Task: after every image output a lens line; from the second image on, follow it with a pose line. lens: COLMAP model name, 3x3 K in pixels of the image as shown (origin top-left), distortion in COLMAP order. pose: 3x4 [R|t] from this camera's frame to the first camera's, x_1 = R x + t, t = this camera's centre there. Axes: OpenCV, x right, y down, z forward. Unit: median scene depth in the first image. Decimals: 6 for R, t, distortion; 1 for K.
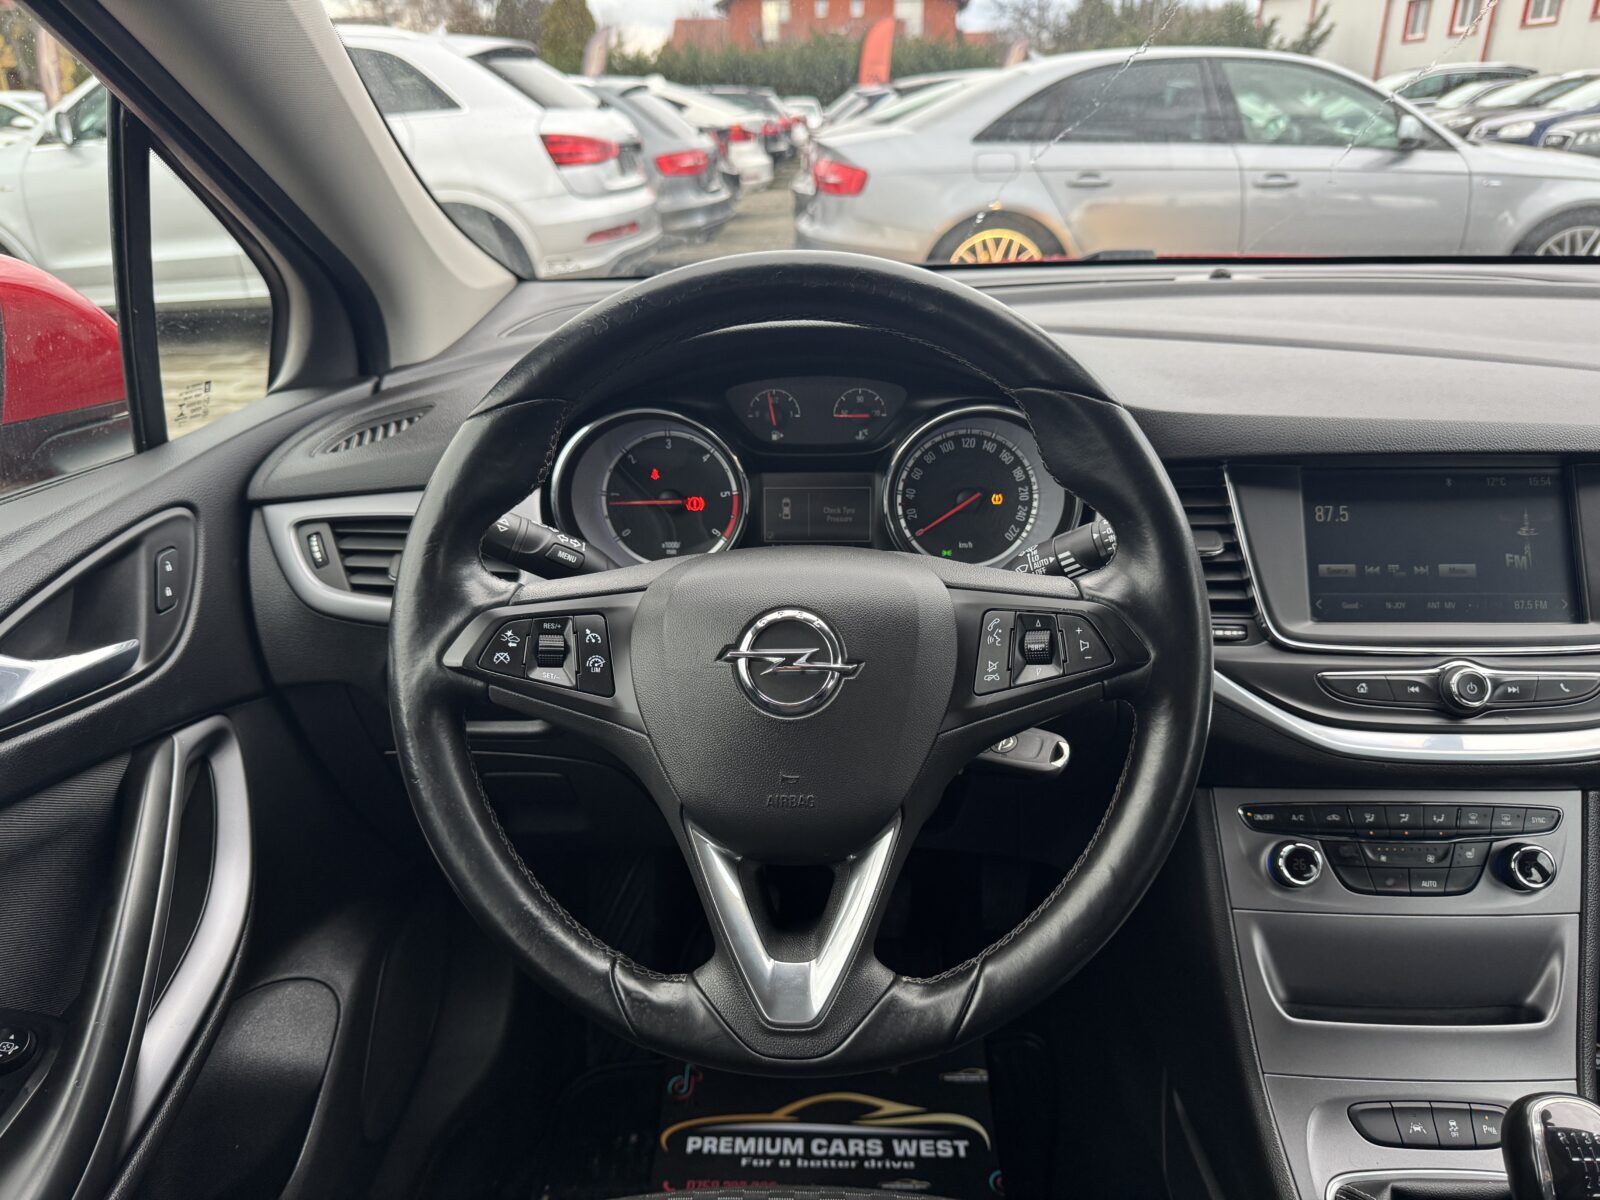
lens RADIAL K [[1173.5, 0, 797.3], [0, 1173.5, 611.2], [0, 0, 1]] dist [-0.015913, 0.000222]
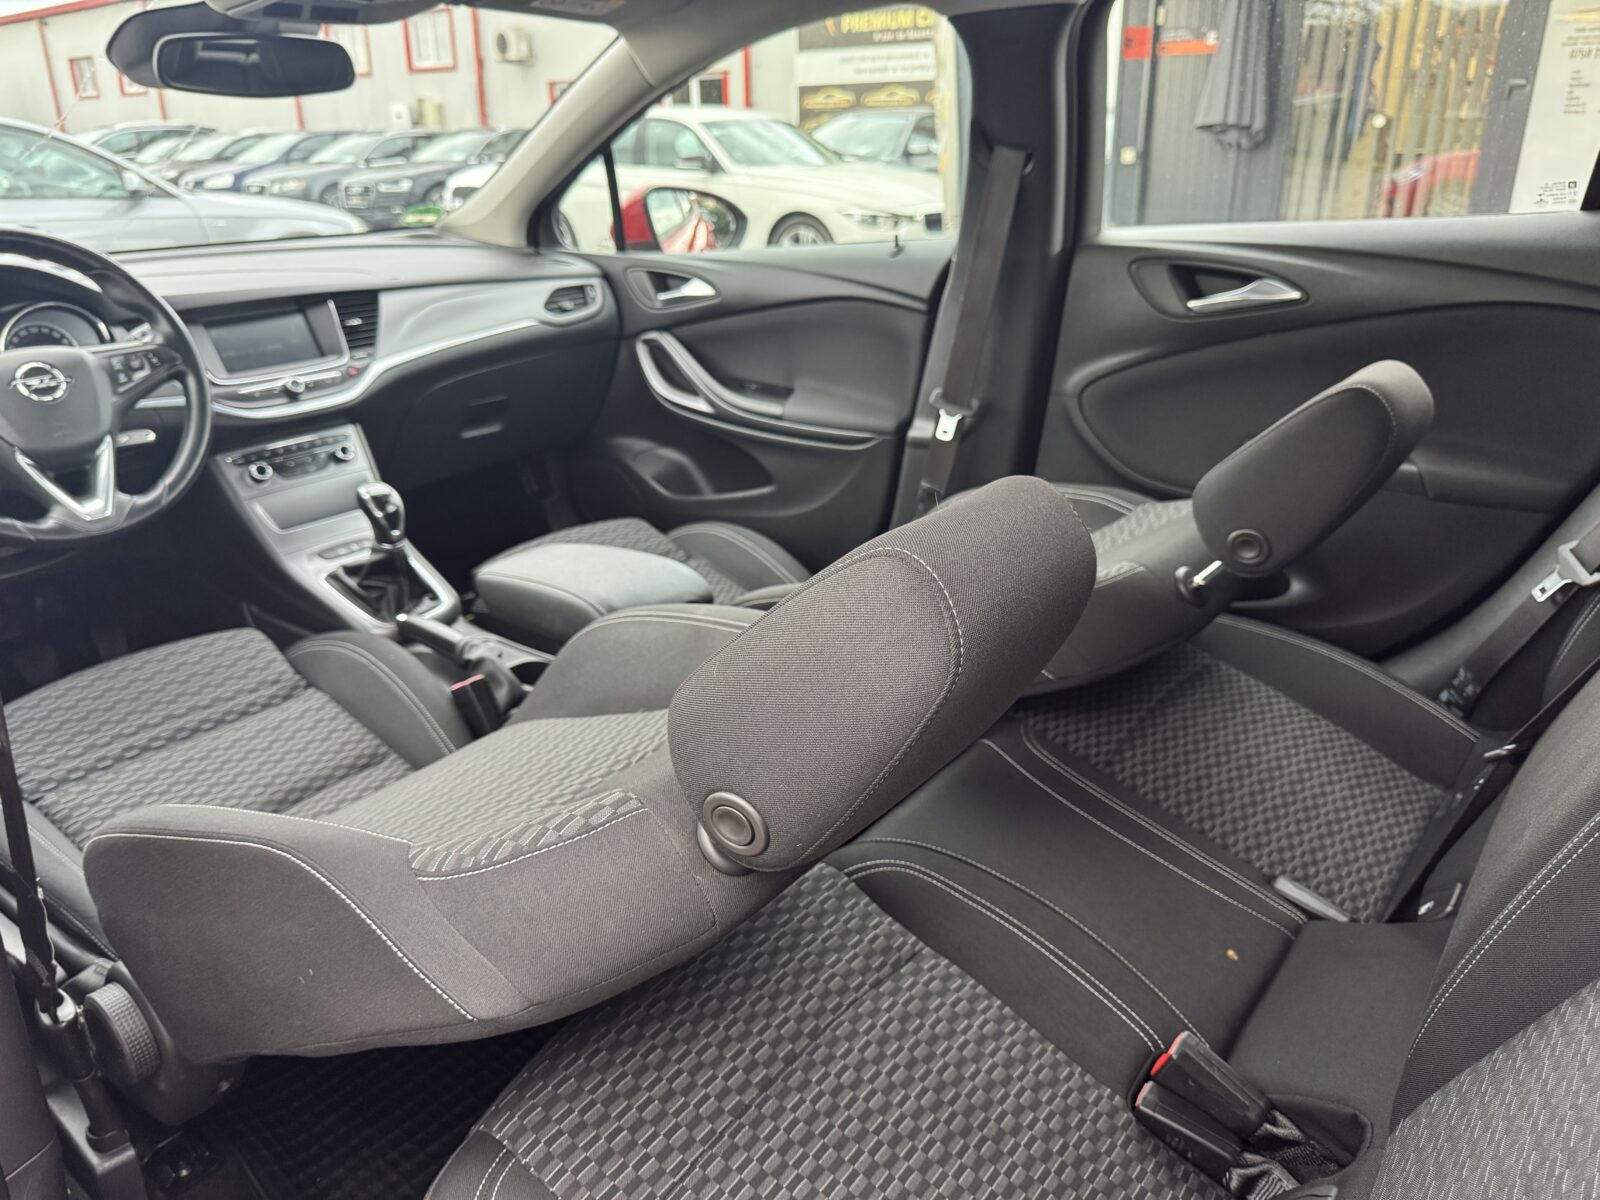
lens RADIAL K [[1173.5, 0, 797.3], [0, 1173.5, 611.2], [0, 0, 1]] dist [-0.015913, 0.000222]
pose [[0.577126, -0.296734, 0.760838, -0.720706], [0.327396, 0.937576, 0.117320, 0.477157], [-0.748156, 0.181387, 0.638248, -1.110620]]
